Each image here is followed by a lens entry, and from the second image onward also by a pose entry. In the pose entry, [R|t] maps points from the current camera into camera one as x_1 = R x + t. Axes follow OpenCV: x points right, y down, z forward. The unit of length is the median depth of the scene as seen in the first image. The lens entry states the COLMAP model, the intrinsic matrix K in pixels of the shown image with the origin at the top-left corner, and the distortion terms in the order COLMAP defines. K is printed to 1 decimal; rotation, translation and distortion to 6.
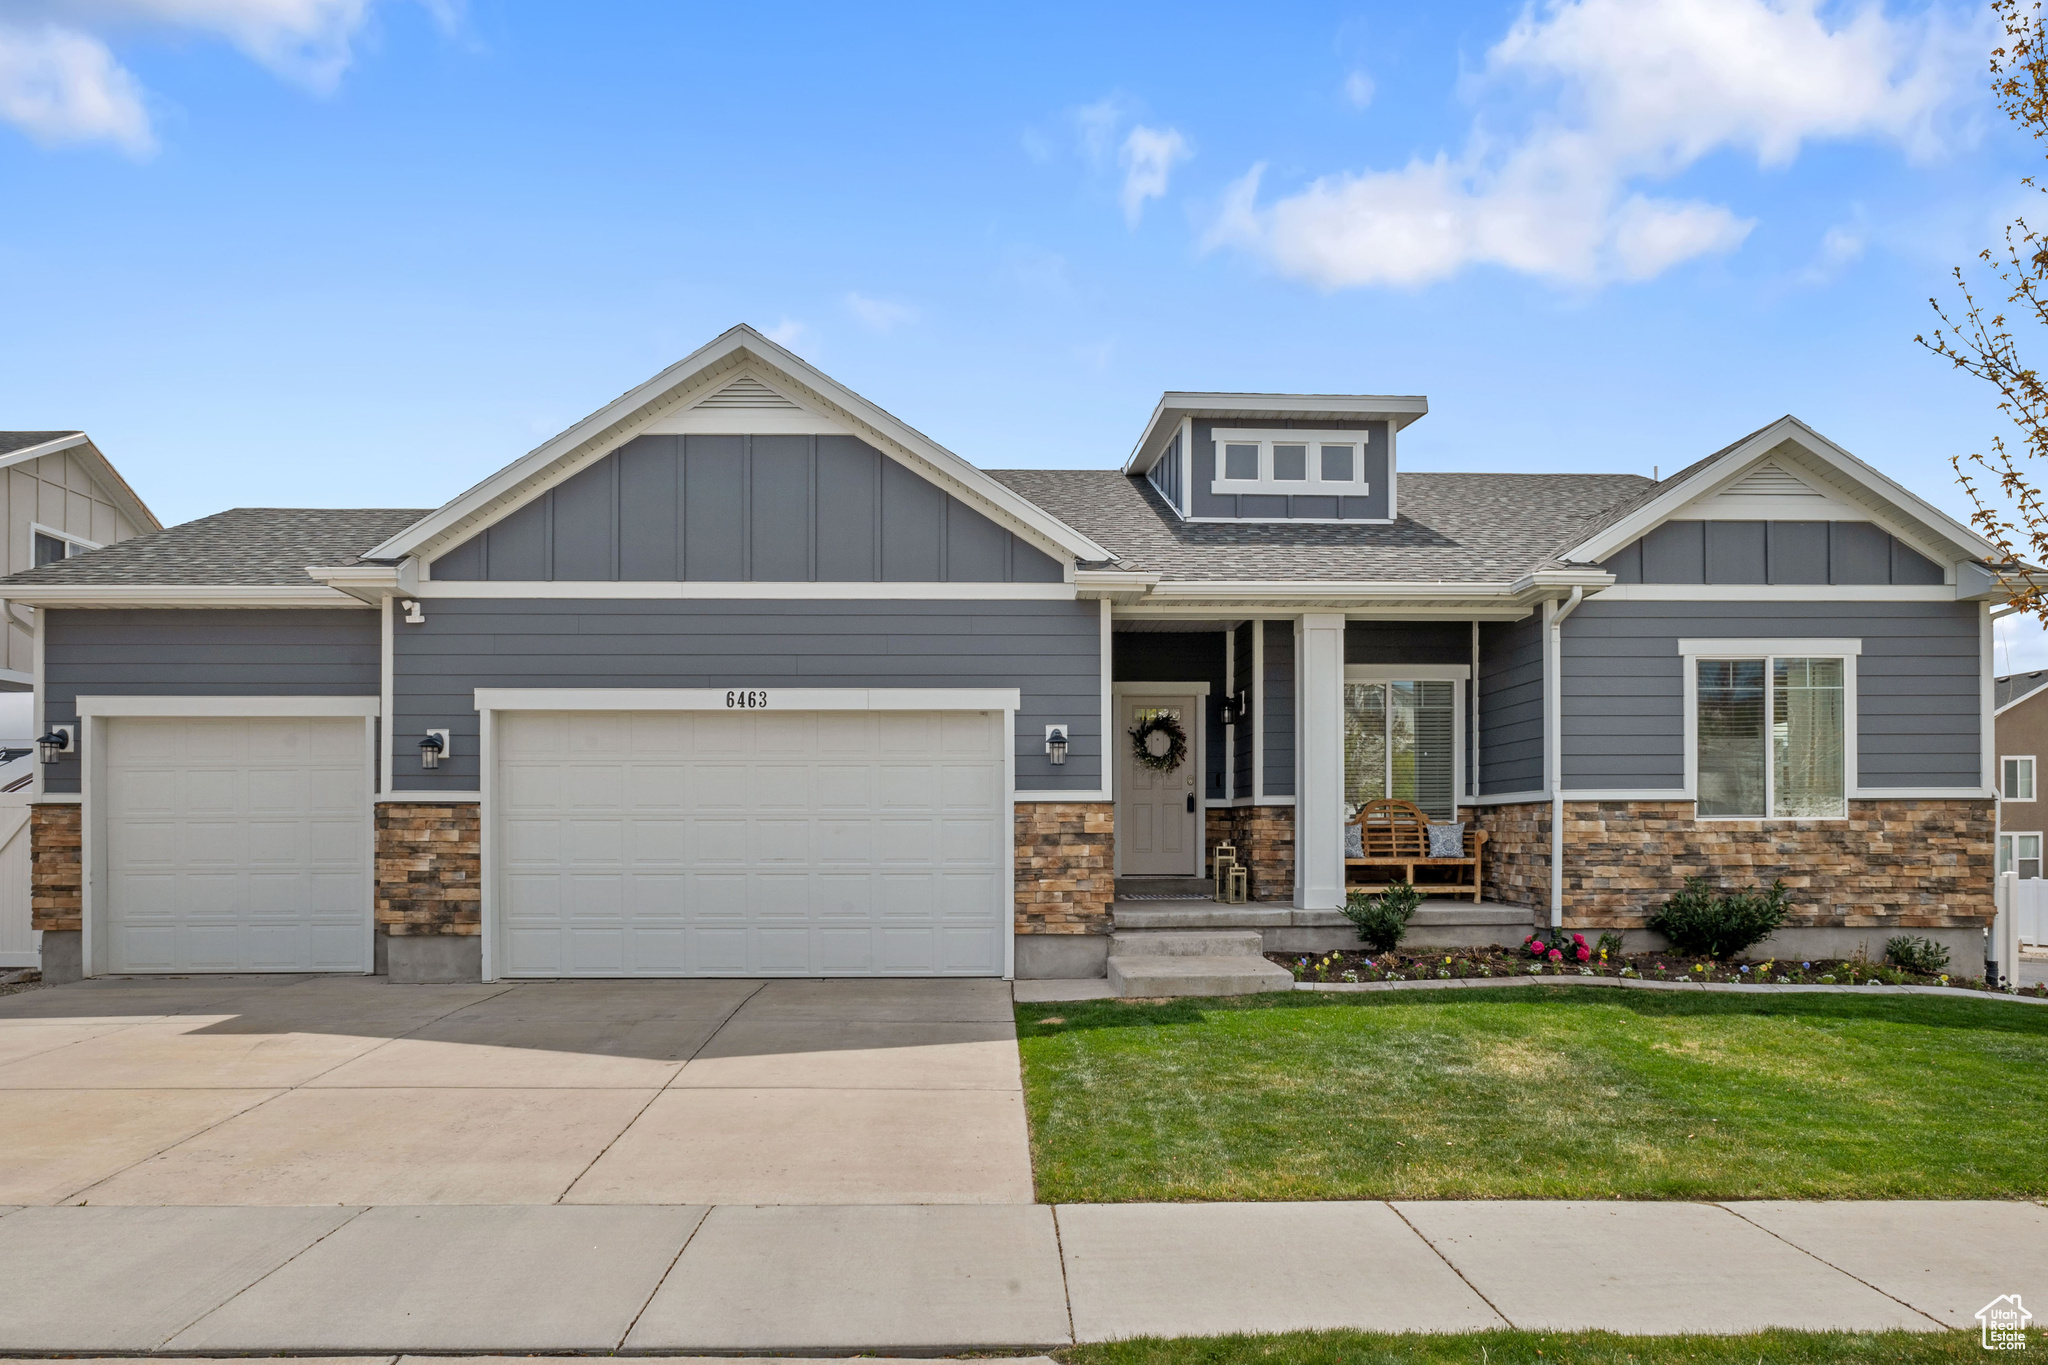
lens RADIAL K [[1310.8, 0, 1016.9], [0, 1310.8, 674.9], [0, 0, 1]] dist [-0.033416, 0.020586]
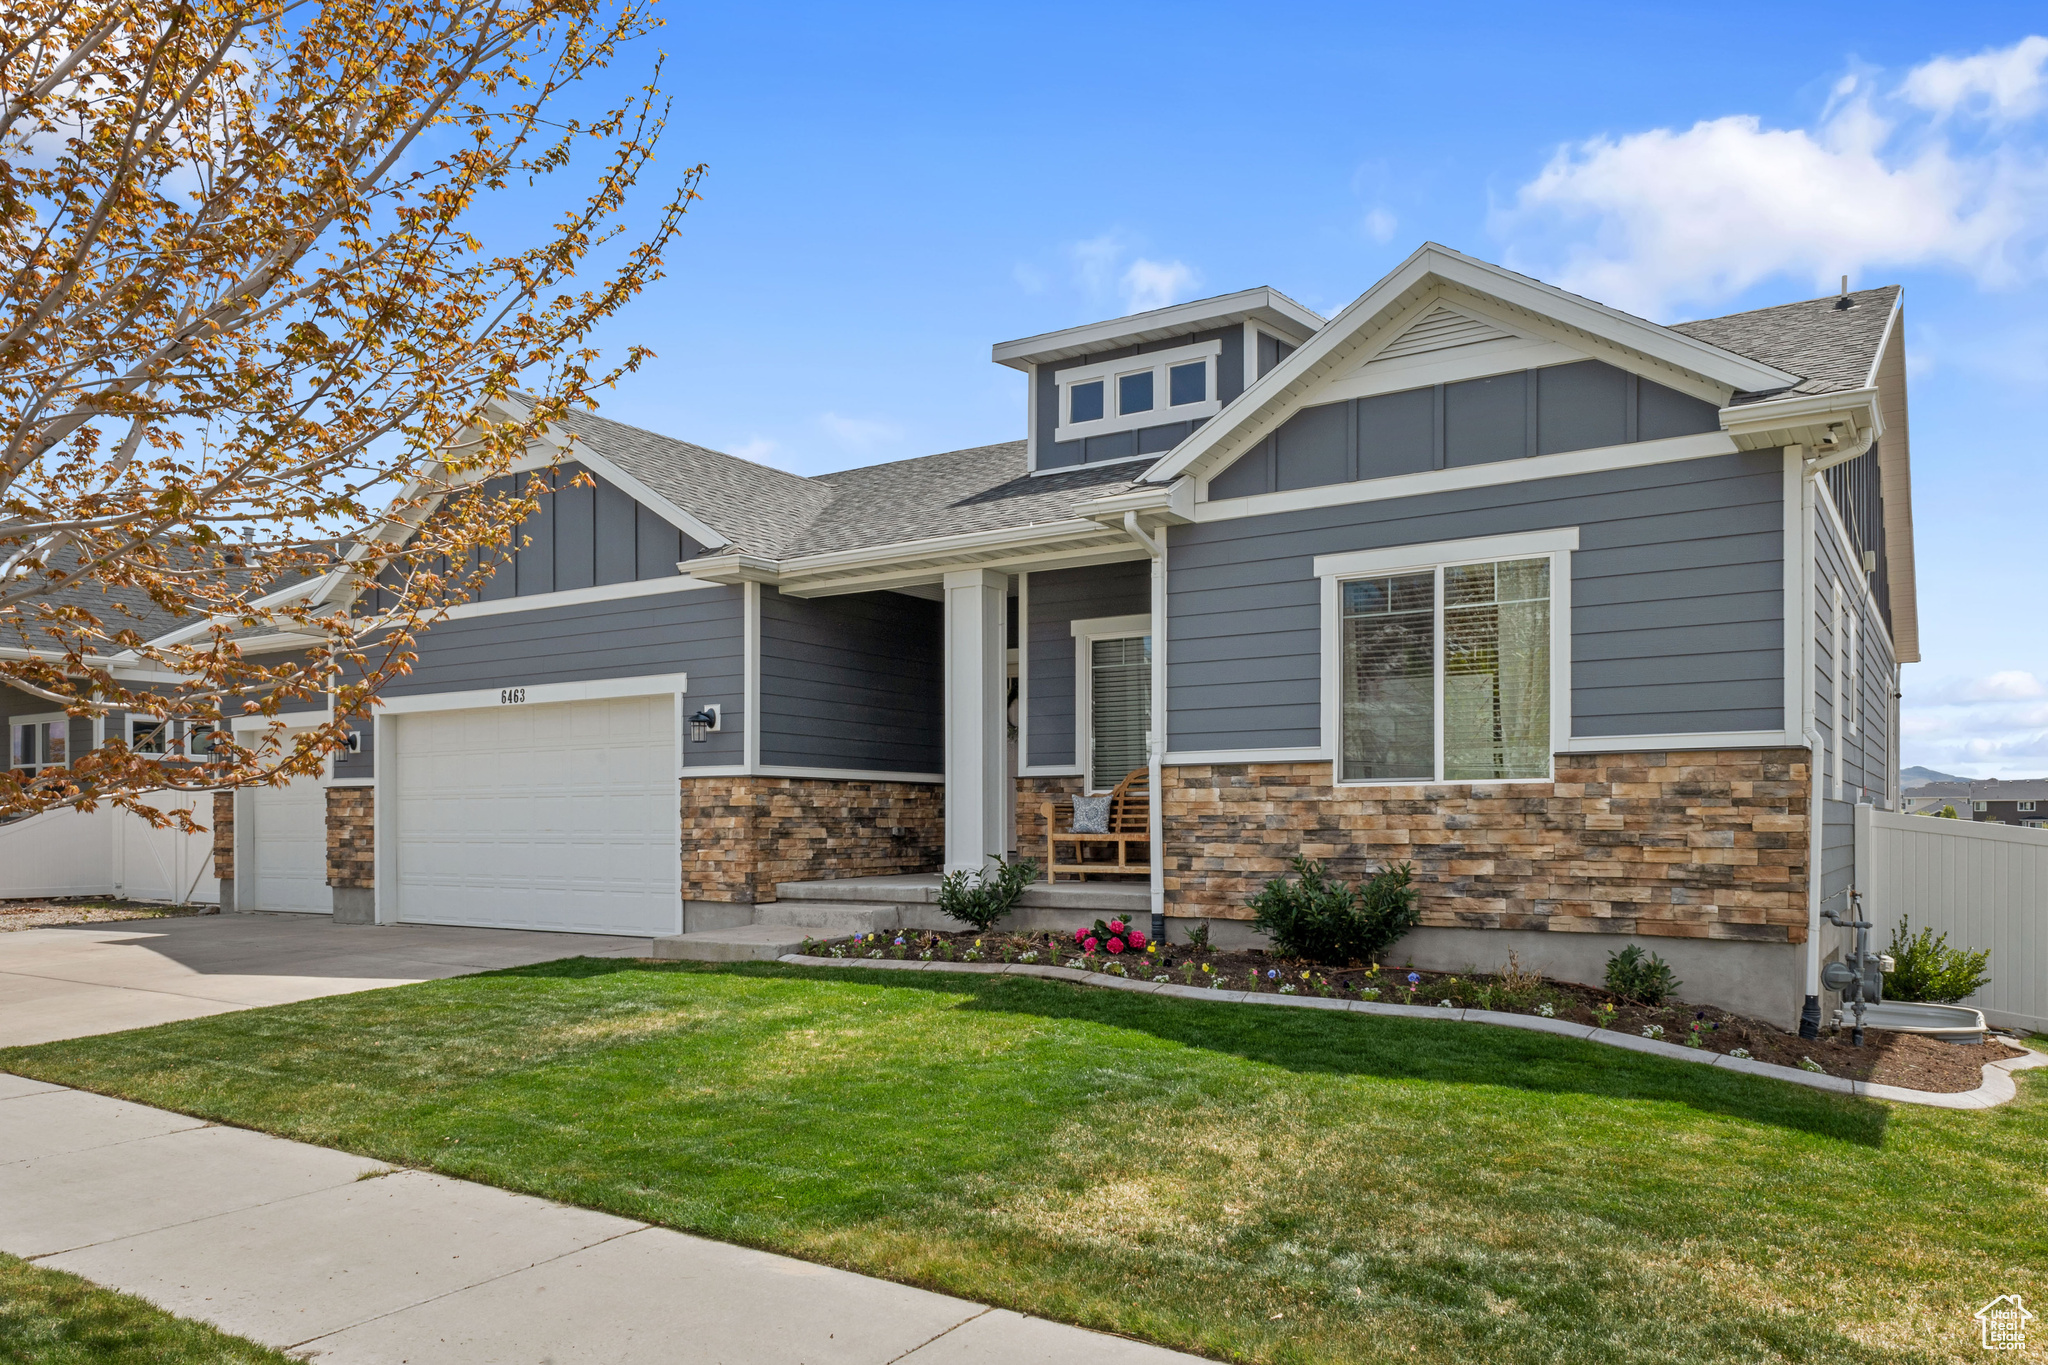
lens RADIAL K [[1413.2, 0, 1025.0], [0, 1413.2, 677.4], [0, 0, 1]] dist [-0.007440, 0.000987]
pose [[0.820136, -0.059514, -0.569065, 0.855540], [0.069231, 0.997590, -0.004555, 0.037530], [0.567965, -0.035661, 0.822280, 0.197445]]
